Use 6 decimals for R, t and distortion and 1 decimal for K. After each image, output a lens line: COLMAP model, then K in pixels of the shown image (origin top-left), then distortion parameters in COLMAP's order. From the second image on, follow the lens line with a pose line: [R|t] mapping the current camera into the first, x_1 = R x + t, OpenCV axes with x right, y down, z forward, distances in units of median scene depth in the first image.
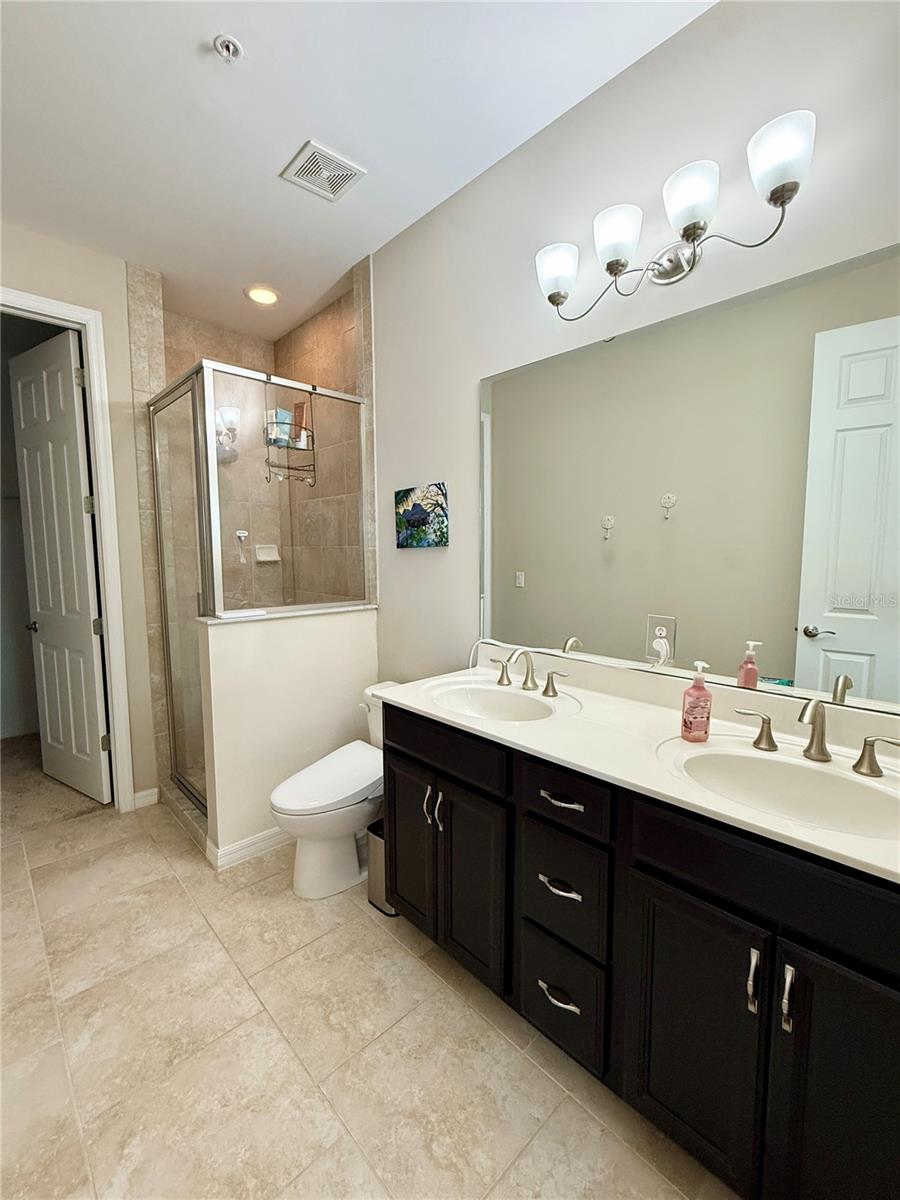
lens RADIAL K [[516.5, 0, 457.8], [0, 516.5, 601.3], [0, 0, 1]] dist [0.012314, -0.000124]
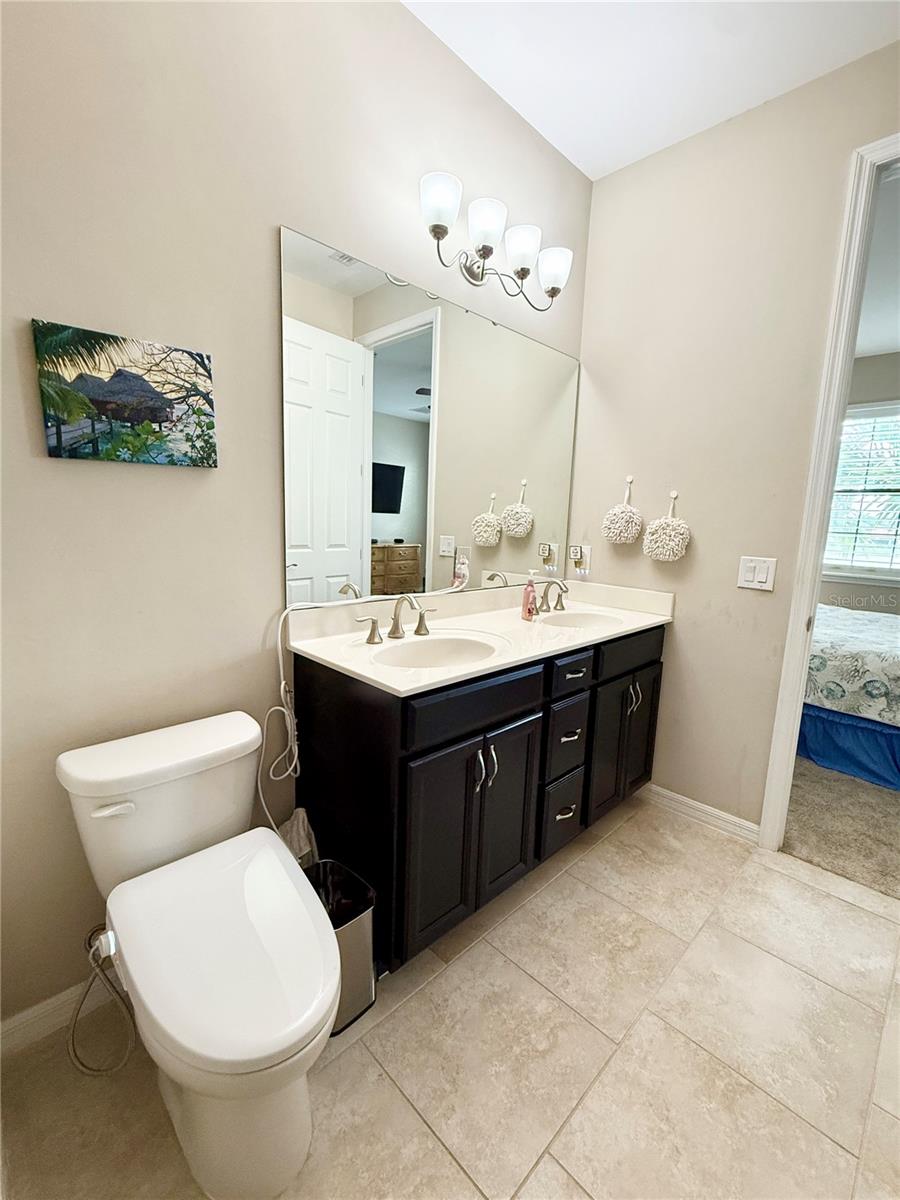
lens RADIAL K [[516.5, 0, 450.4], [0, 516.5, 607.8], [0, 0, 1]] dist [0.012314, -0.000124]
pose [[-0.009601, -0.152350, 0.988280, -0.649027], [0.089655, 0.984214, 0.152594, -0.013436], [-0.995927, 0.090070, 0.004209, 0.738753]]
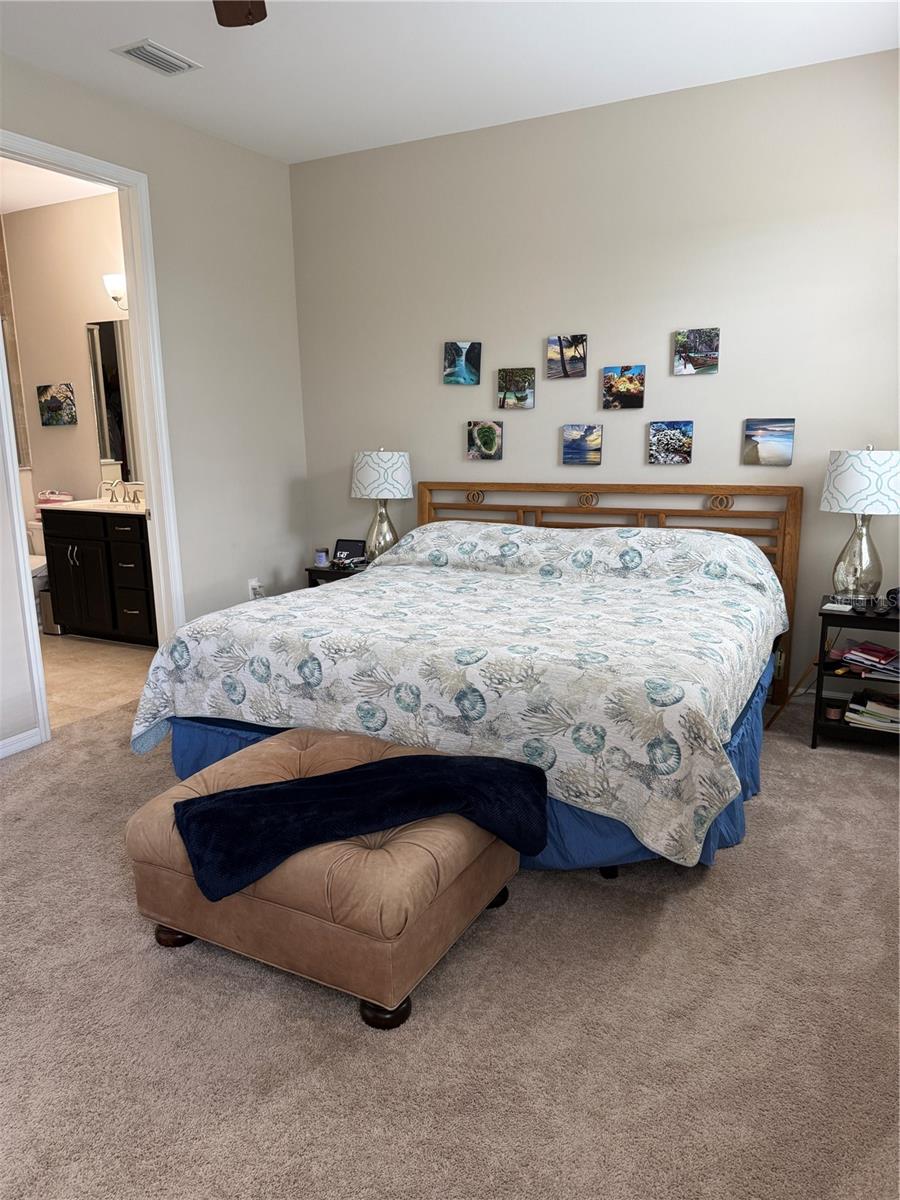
lens RADIAL K [[837.2, 0, 451.6], [0, 837.2, 602.4], [0, 0, 1]] dist [0.003346, 0.003591]
pose [[0.948409, -0.076596, 0.307659, 0.238105], [0.043023, 0.992495, 0.114468, 0.191742], [-0.314118, -0.095326, 0.944586, -1.847930]]
